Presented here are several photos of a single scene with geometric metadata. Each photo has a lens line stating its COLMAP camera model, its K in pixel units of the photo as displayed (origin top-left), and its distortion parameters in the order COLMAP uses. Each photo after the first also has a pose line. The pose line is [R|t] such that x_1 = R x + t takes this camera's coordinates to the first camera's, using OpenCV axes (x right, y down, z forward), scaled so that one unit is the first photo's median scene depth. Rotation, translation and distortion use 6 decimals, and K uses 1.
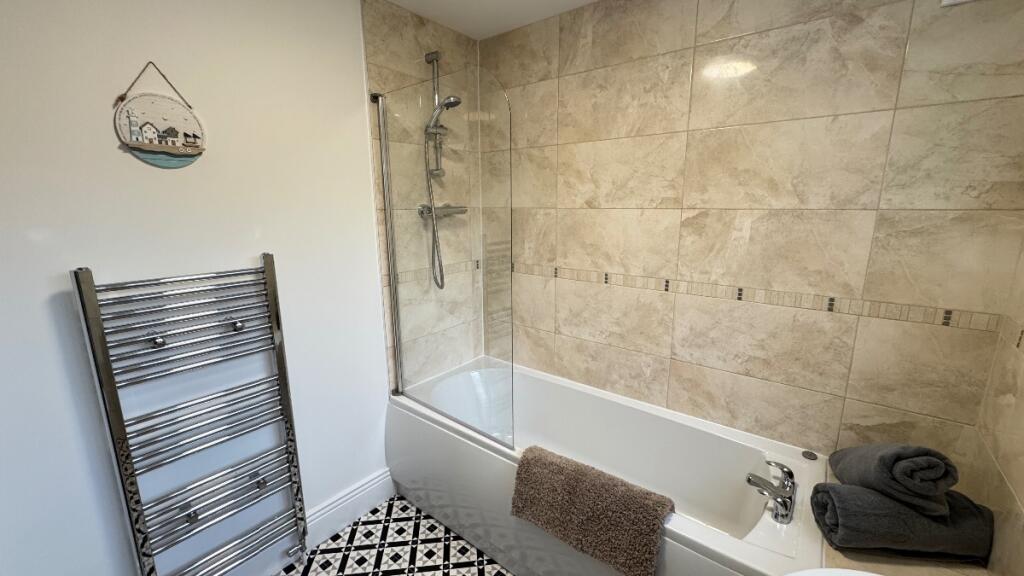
lens RADIAL K [[403.1, 0, 510.6], [0, 403.1, 288.0], [0, 0, 1]] dist [0.000012, -0.000805]
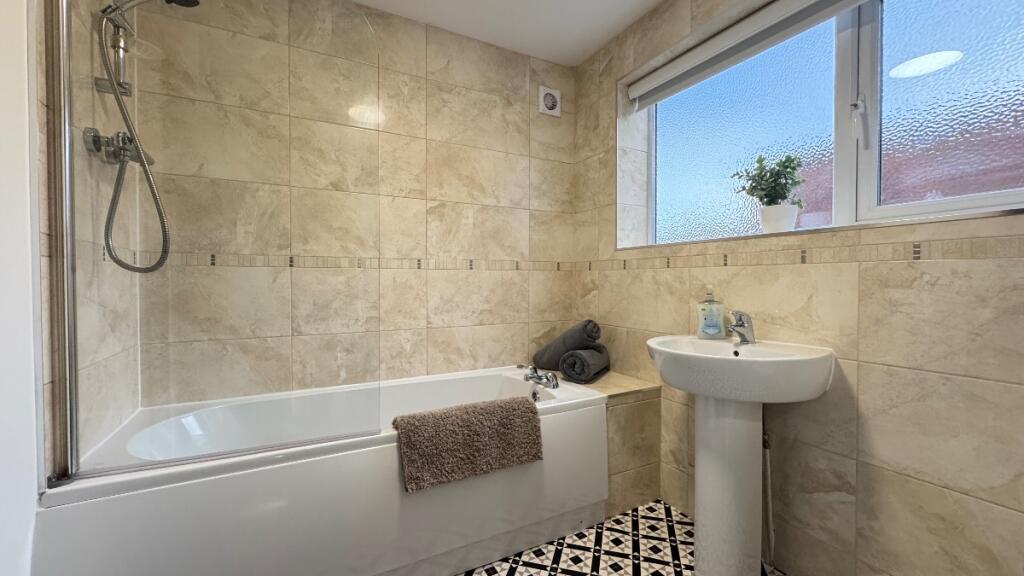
lens RADIAL K [[403.1, 0, 503.4], [0, 403.1, 286.5], [0, 0, 1]] dist [0.000012, -0.000805]
pose [[0.412414, -0.009758, 0.910944, -0.572438], [0.178073, 0.981517, -0.070106, 0.183230], [-0.893423, 0.191128, 0.406529, 0.326815]]
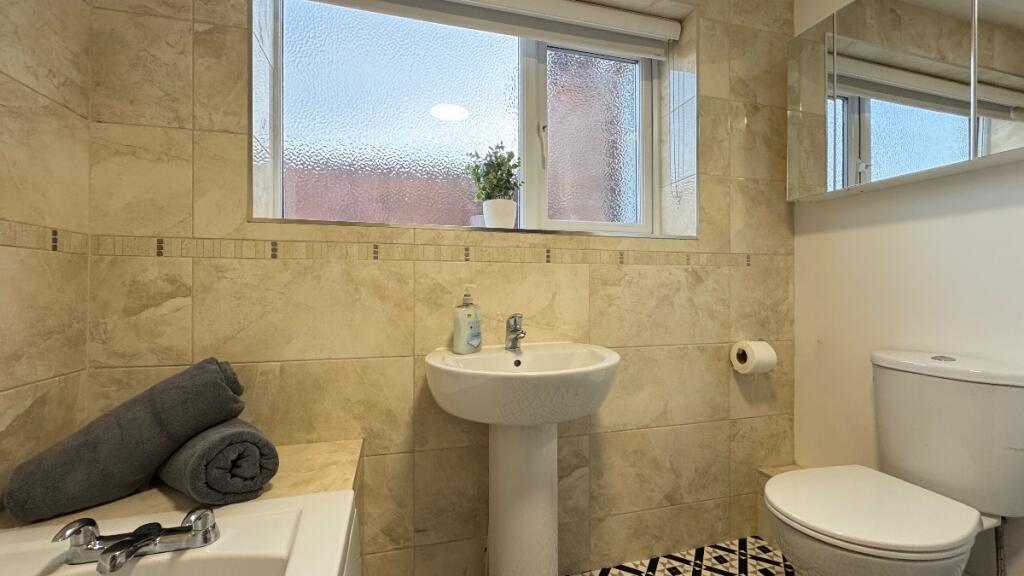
lens RADIAL K [[403.1, 0, 509.4], [0, 403.1, 291.5], [0, 0, 1]] dist [0.000012, -0.000805]
pose [[-0.801579, 0.005139, 0.597867, -0.050226], [0.122378, 0.980202, 0.155650, 0.111901], [-0.585231, 0.197931, -0.786338, 0.790056]]
